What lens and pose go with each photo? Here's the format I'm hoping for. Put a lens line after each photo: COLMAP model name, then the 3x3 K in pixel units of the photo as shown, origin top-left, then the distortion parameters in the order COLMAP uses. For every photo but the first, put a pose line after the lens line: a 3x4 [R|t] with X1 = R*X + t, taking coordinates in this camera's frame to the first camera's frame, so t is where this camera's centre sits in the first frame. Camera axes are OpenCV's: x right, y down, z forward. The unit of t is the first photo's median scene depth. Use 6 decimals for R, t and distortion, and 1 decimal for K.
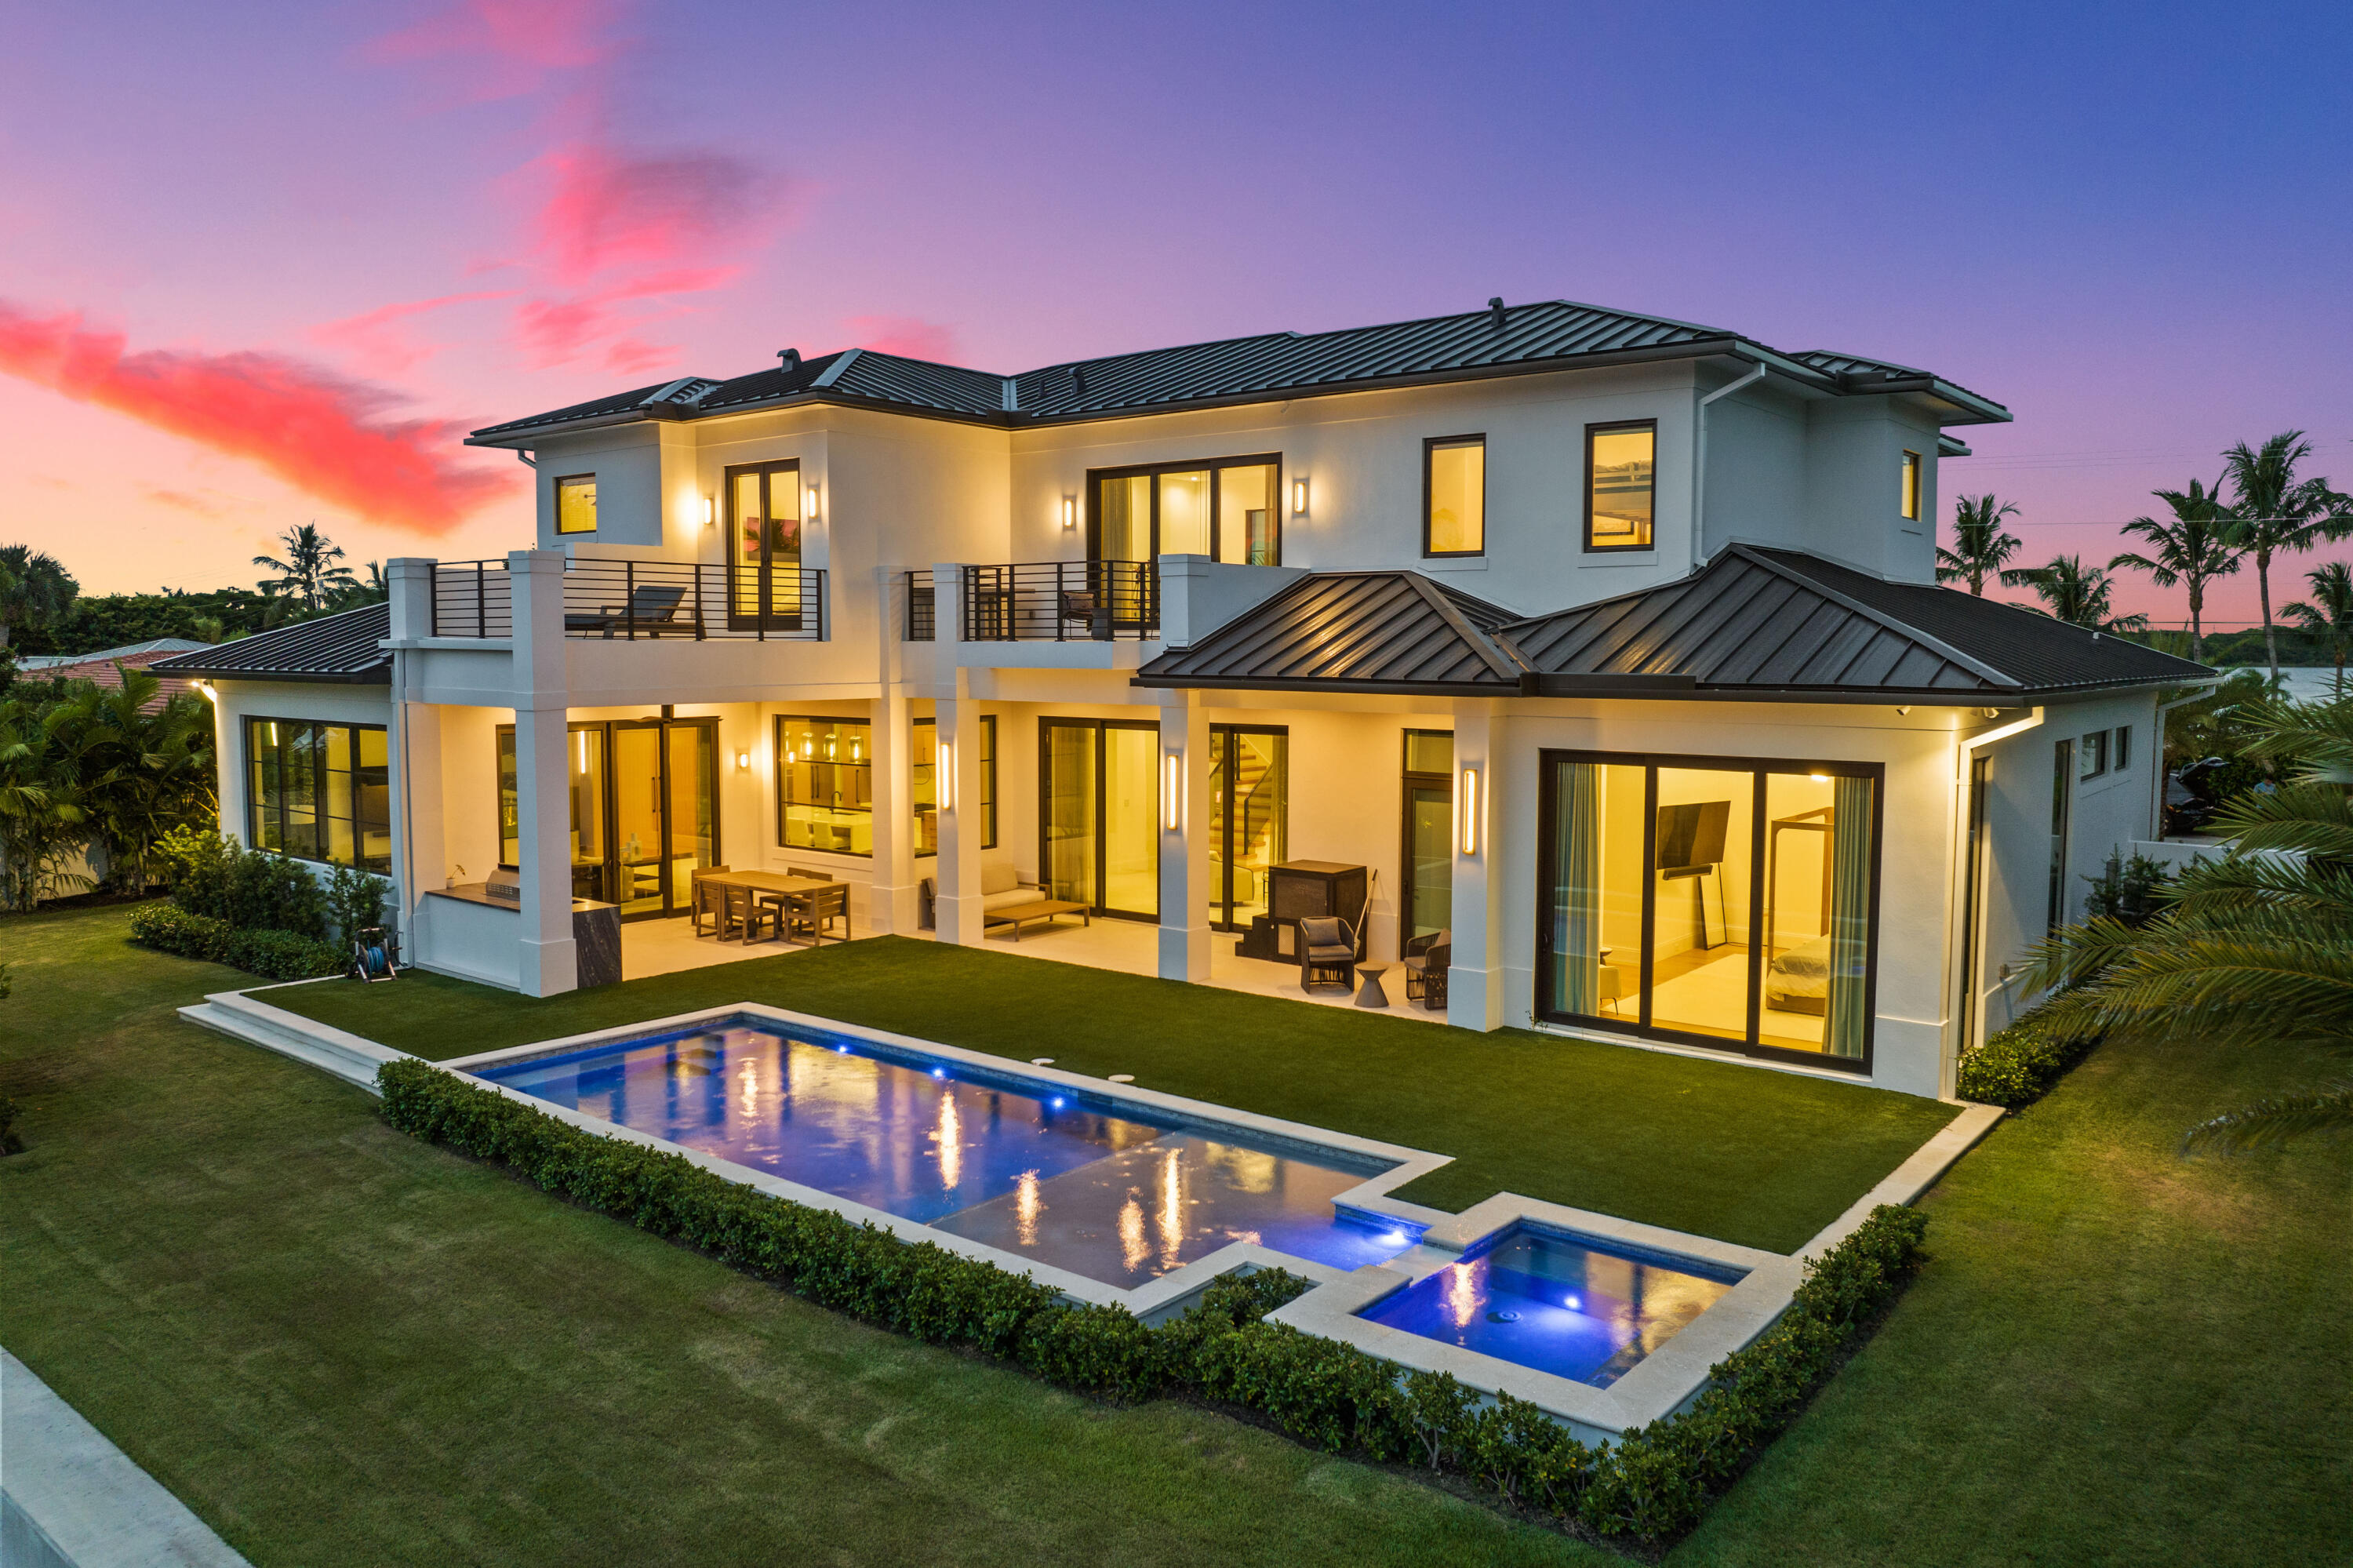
lens RADIAL K [[1640.6, 0, 1188.4], [0, 1640.6, 782.0], [0, 0, 1]] dist [-0.037594, 0.001631]
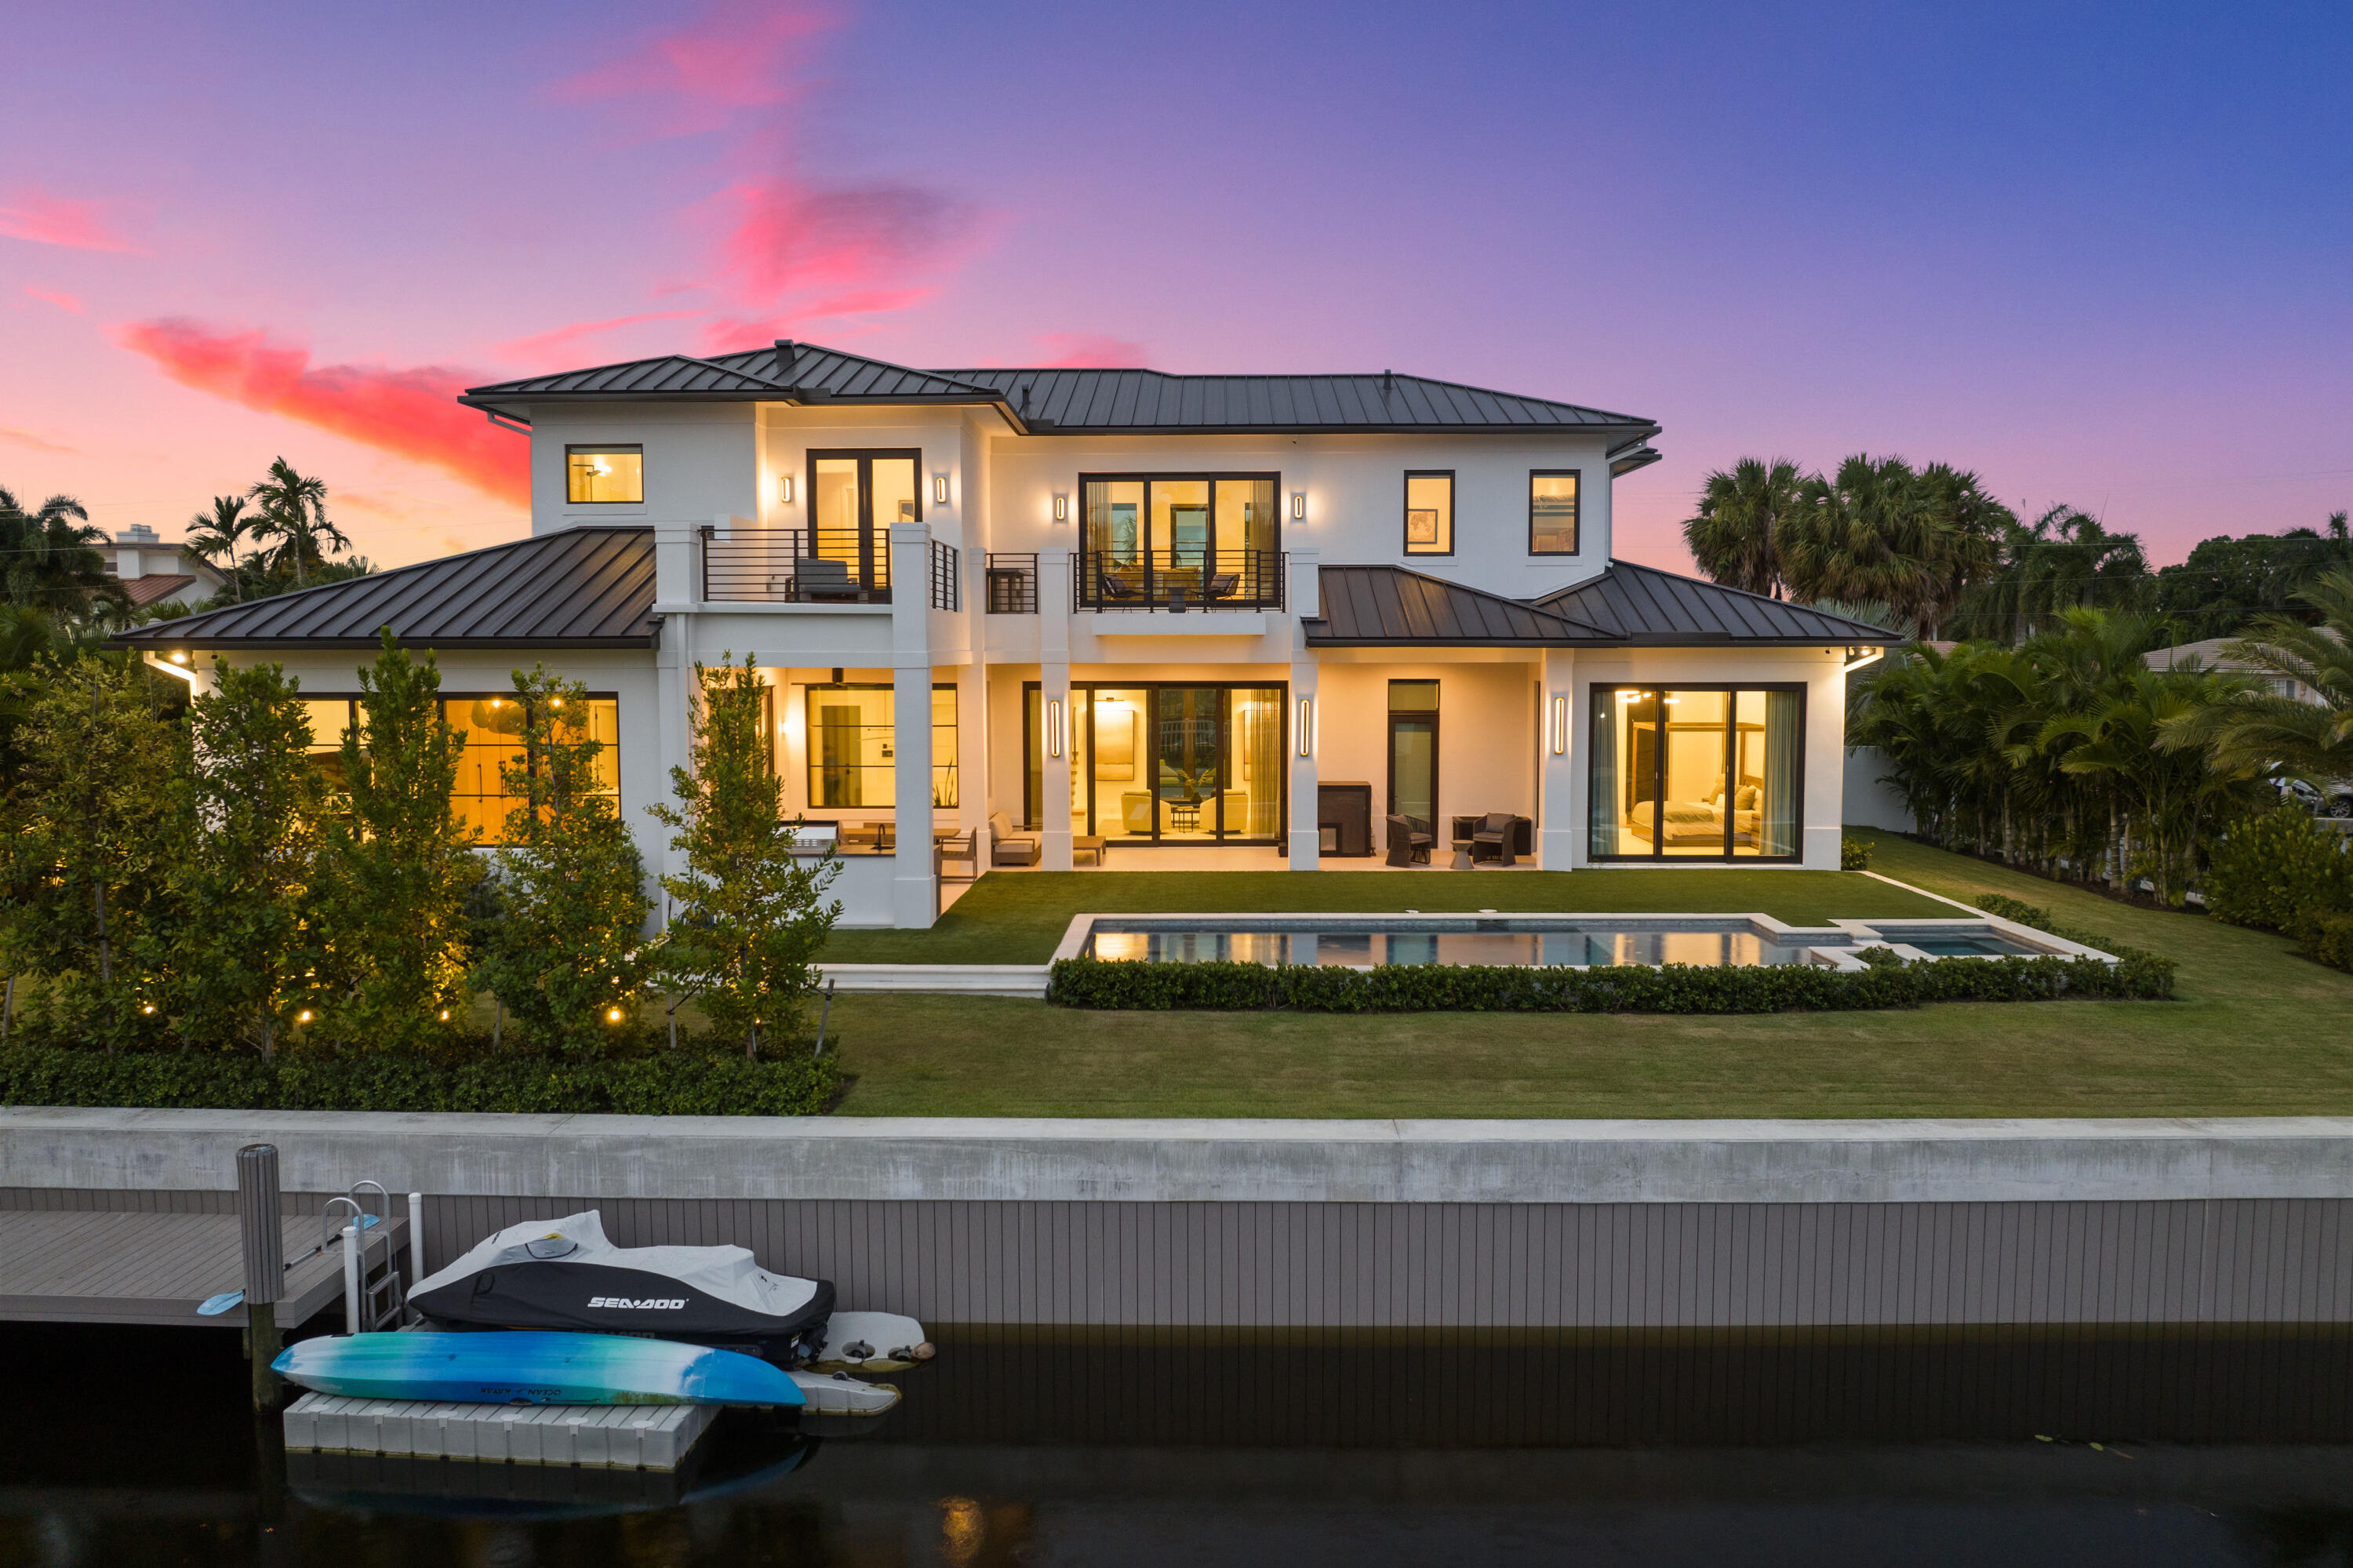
lens RADIAL K [[1646.5, 0, 1193.3], [0, 1646.5, 781.0], [0, 0, 1]] dist [-0.019040, -0.031551]
pose [[0.789912, -0.051537, 0.611051, -0.795778], [0.055744, 0.998371, 0.012143, 0.024817], [-0.610682, 0.024471, 0.791498, 0.007509]]
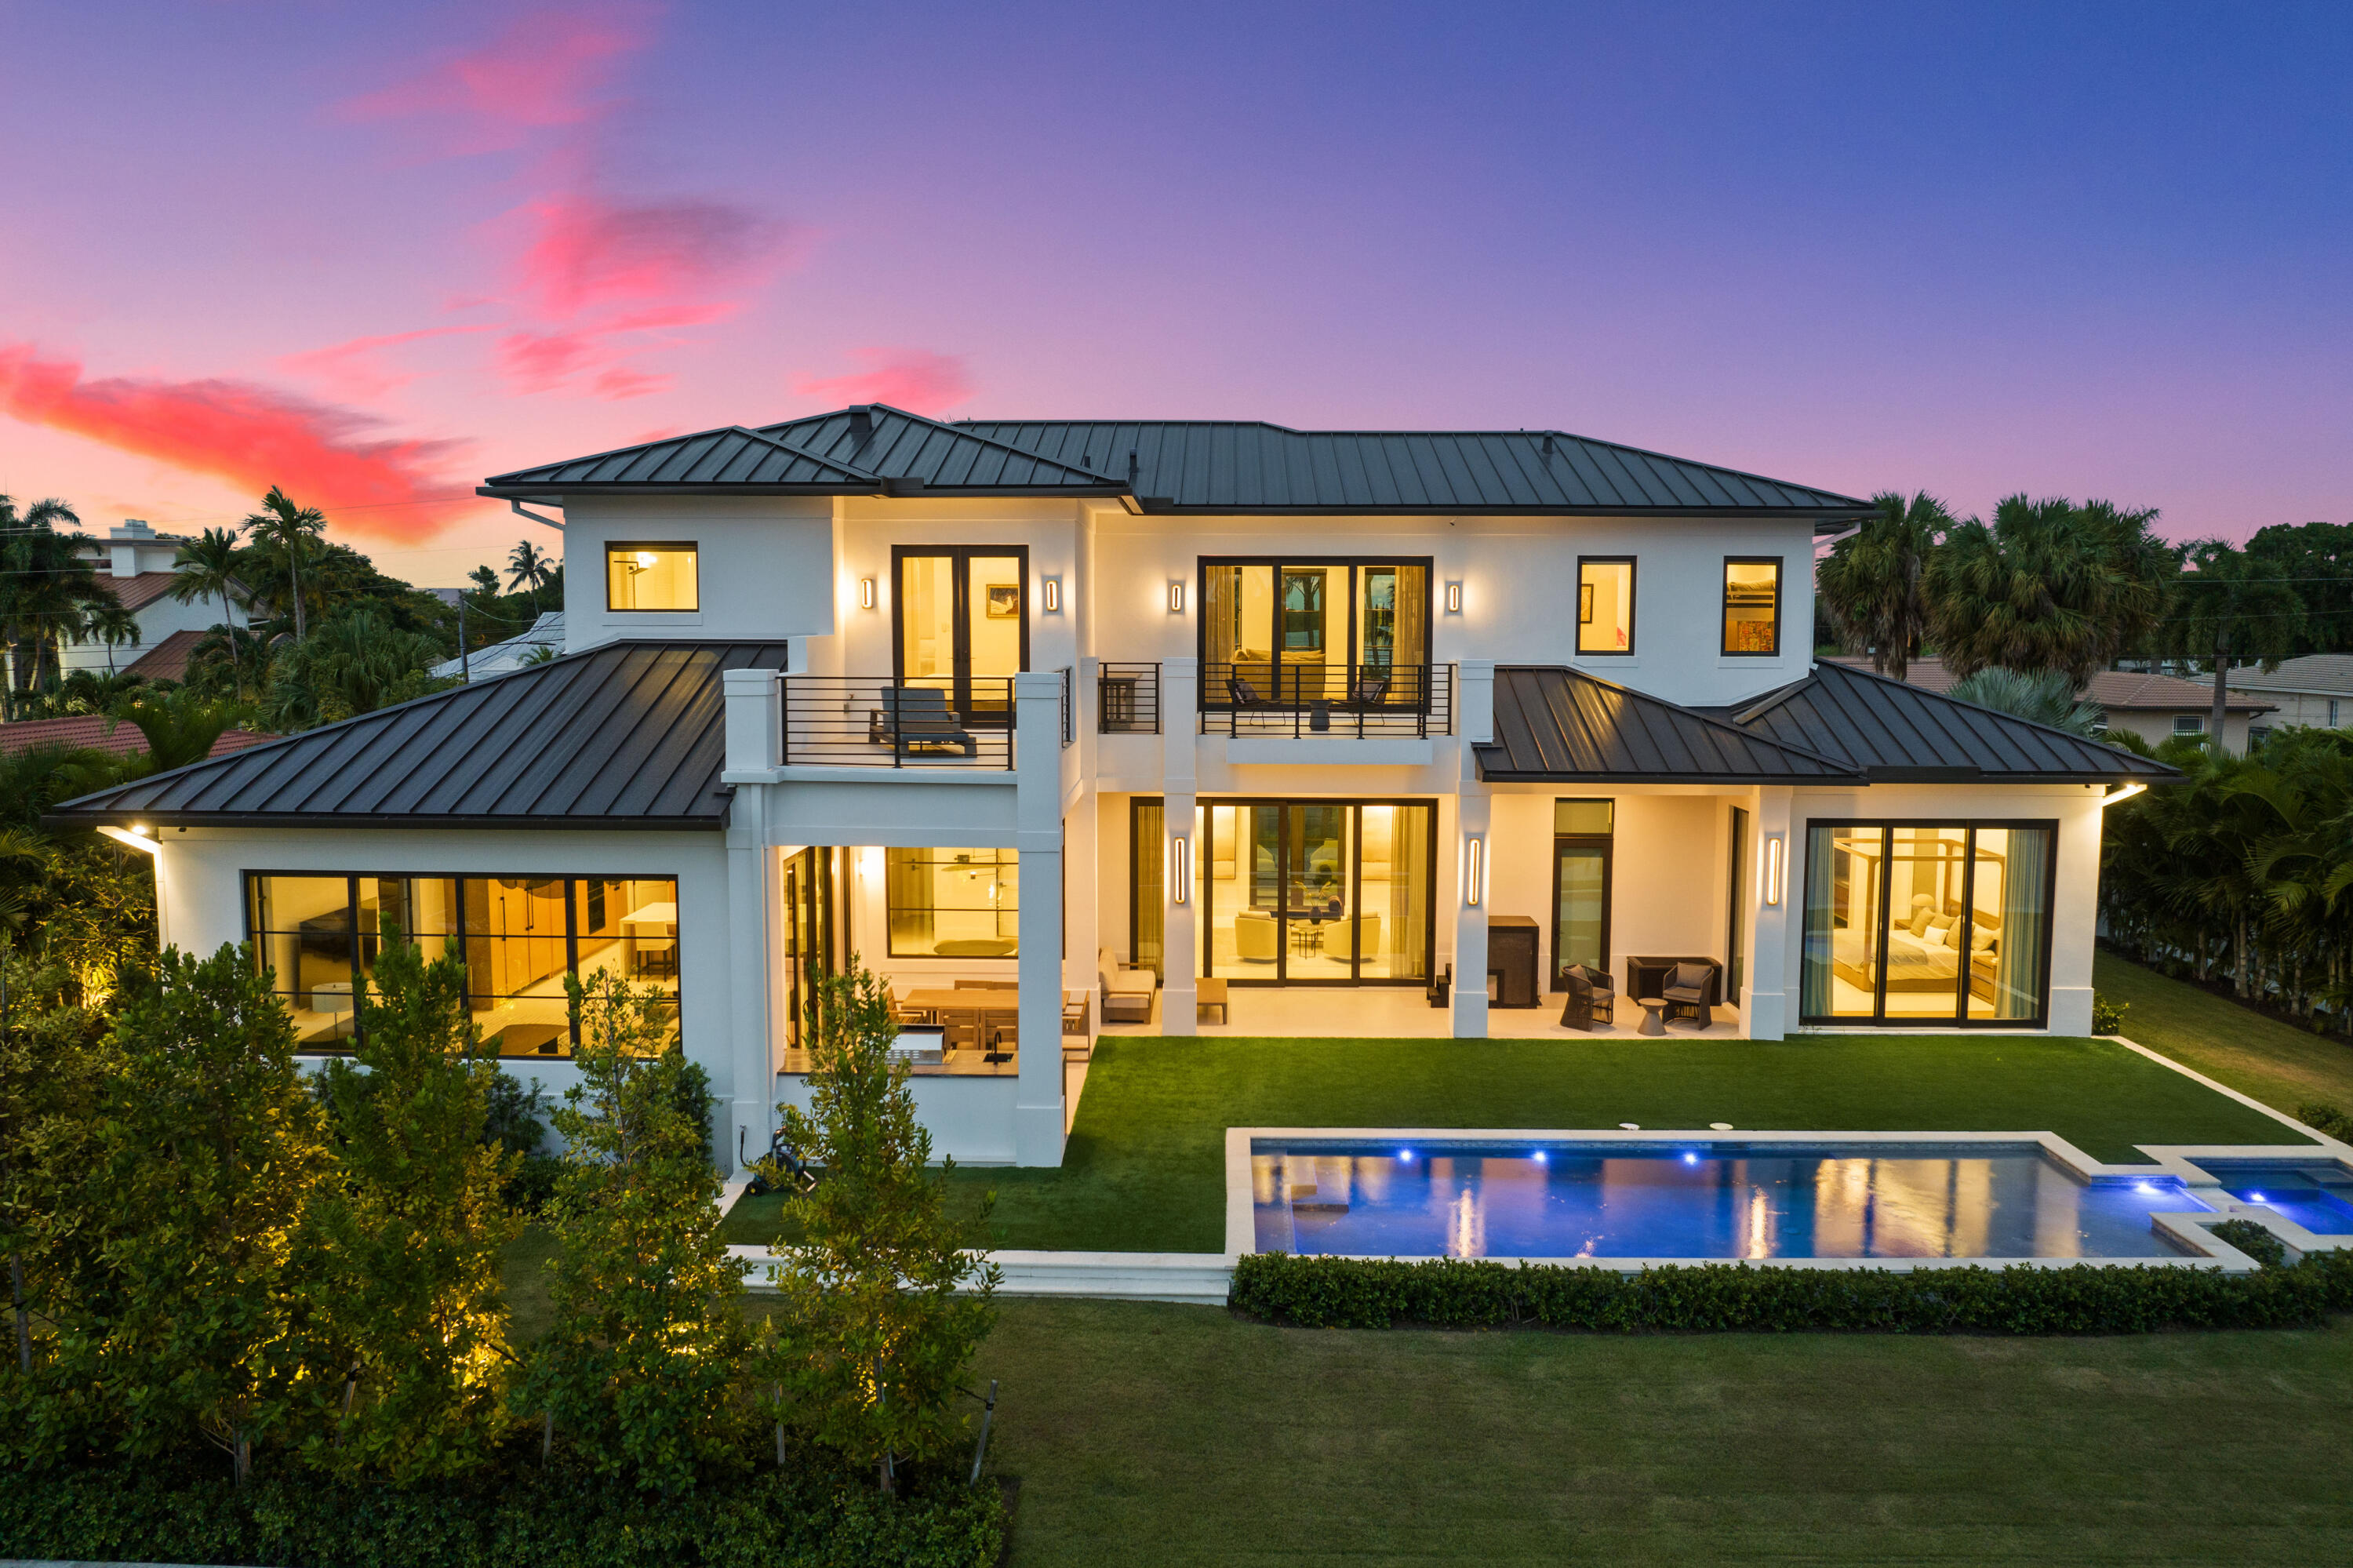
lens RADIAL K [[1650.6, 0, 1192.1], [0, 1650.6, 777.7], [0, 0, 1]] dist [-0.034922, 0.005358]
pose [[0.793148, -0.059179, 0.606147, -0.750479], [0.049371, 0.998240, 0.032857, -0.093319], [-0.607024, 0.003866, 0.794674, 0.198606]]
